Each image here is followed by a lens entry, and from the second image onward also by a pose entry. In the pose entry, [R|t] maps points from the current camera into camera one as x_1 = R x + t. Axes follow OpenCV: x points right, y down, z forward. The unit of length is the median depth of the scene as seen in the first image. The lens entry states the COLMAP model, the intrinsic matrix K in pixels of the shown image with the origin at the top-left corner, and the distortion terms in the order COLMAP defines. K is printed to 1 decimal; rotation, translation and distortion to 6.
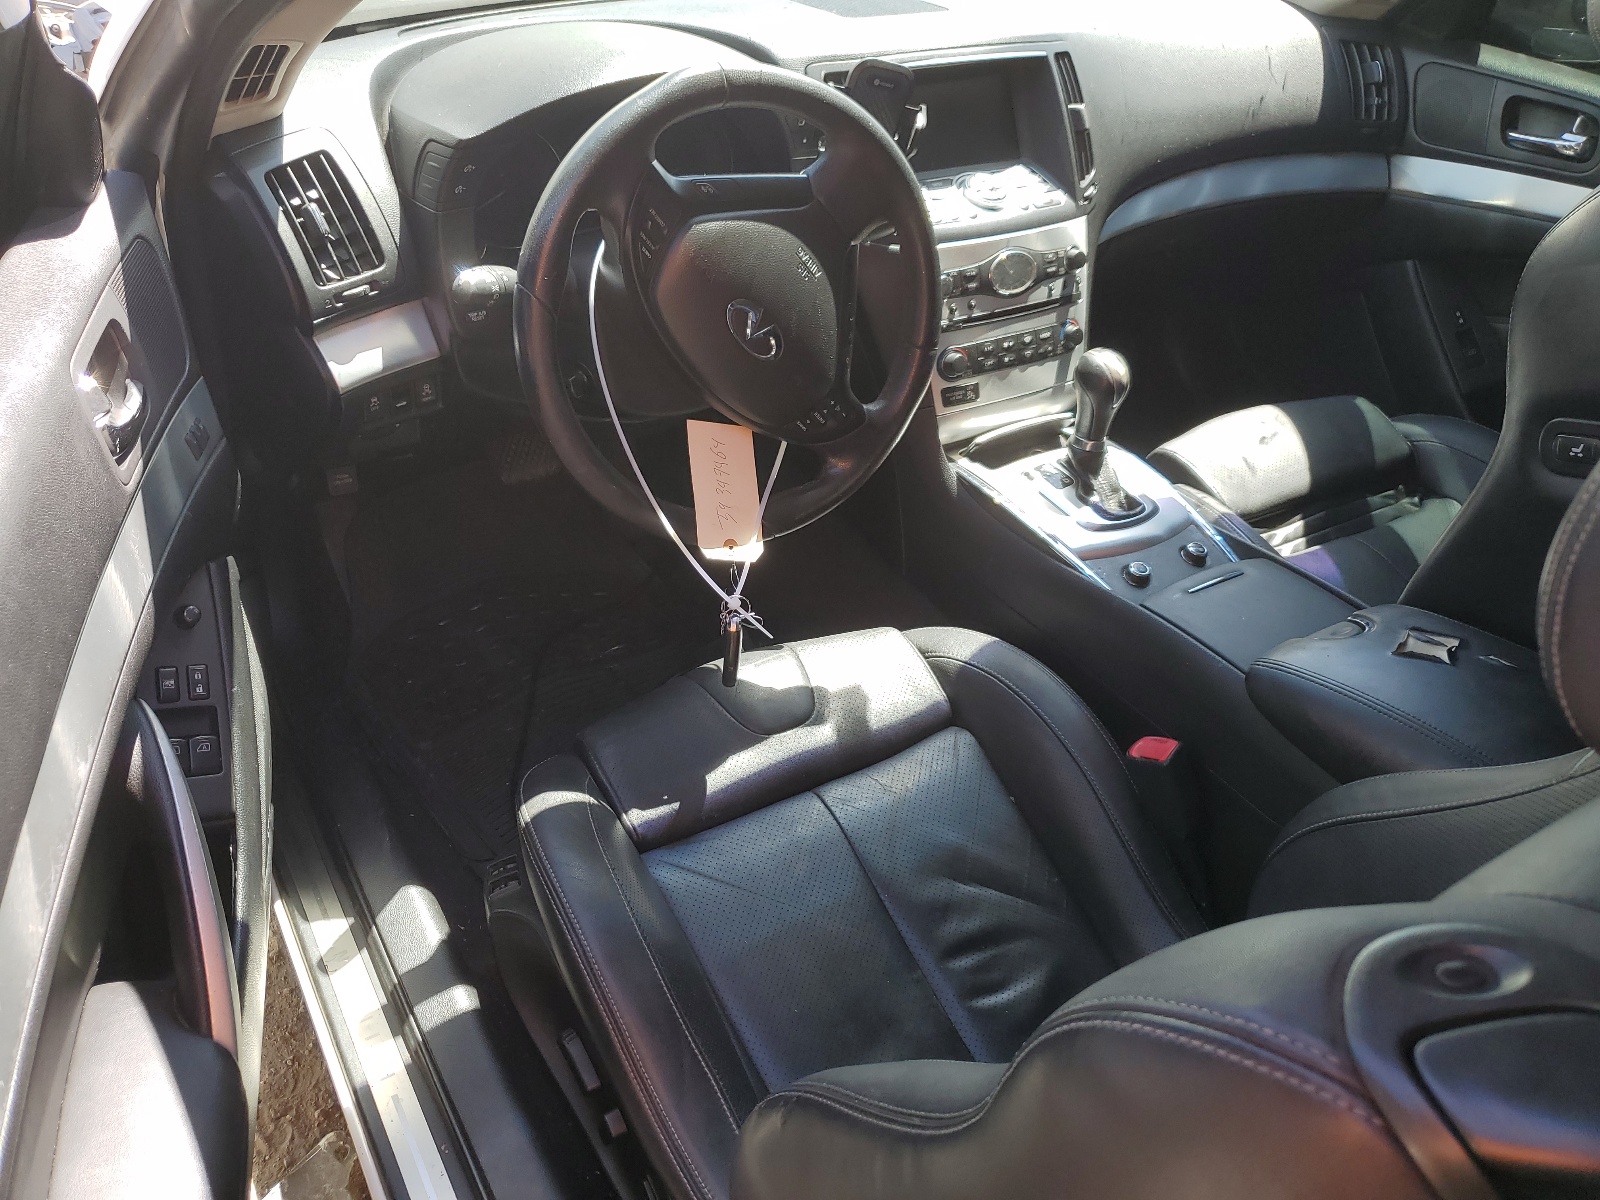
lens RADIAL K [[1254.5, 0, 800.0], [0, 1254.5, 600.0], [0, 0, 1]] dist [-0.000512, -0.004583]
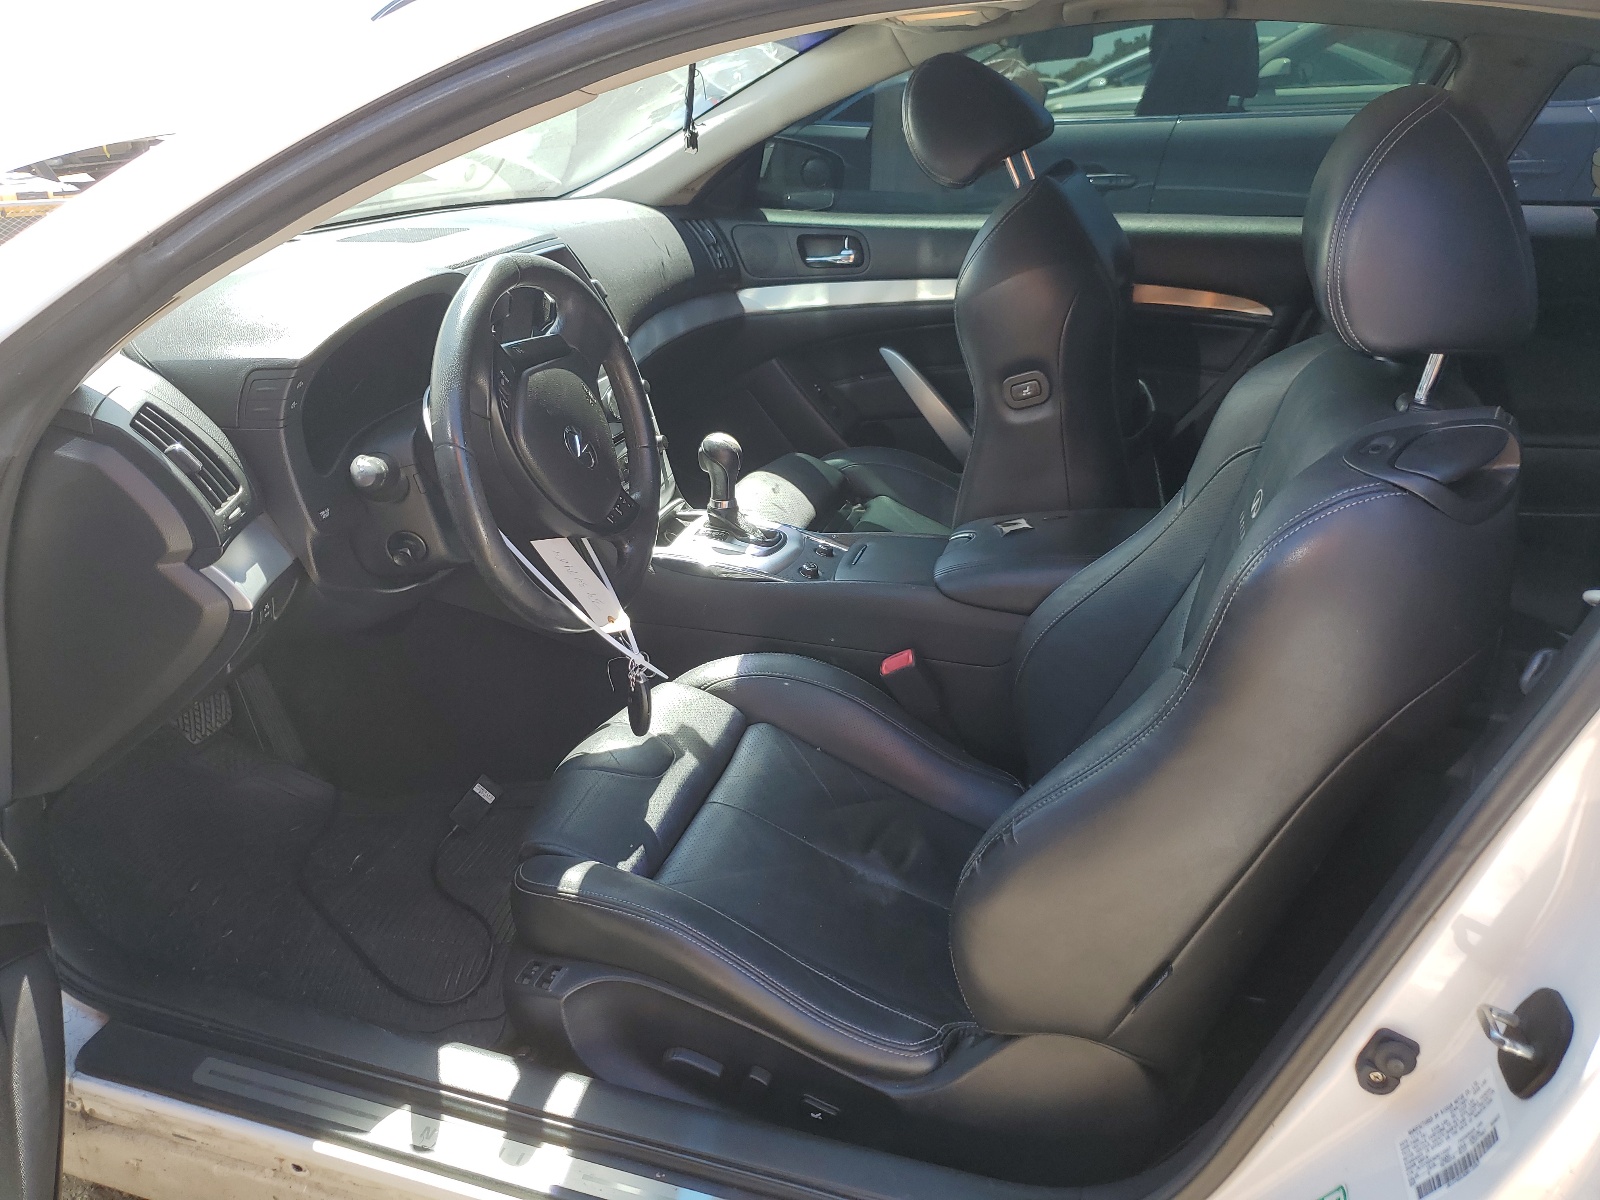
lens RADIAL K [[1254.5, 0, 800.0], [0, 1254.5, 600.0], [0, 0, 1]] dist [-0.000512, -0.004583]
pose [[0.737511, -0.316628, 0.596510, -0.560982], [0.420688, 0.906366, -0.039029, 0.055567], [-0.528299, 0.279729, 0.801656, -0.079703]]
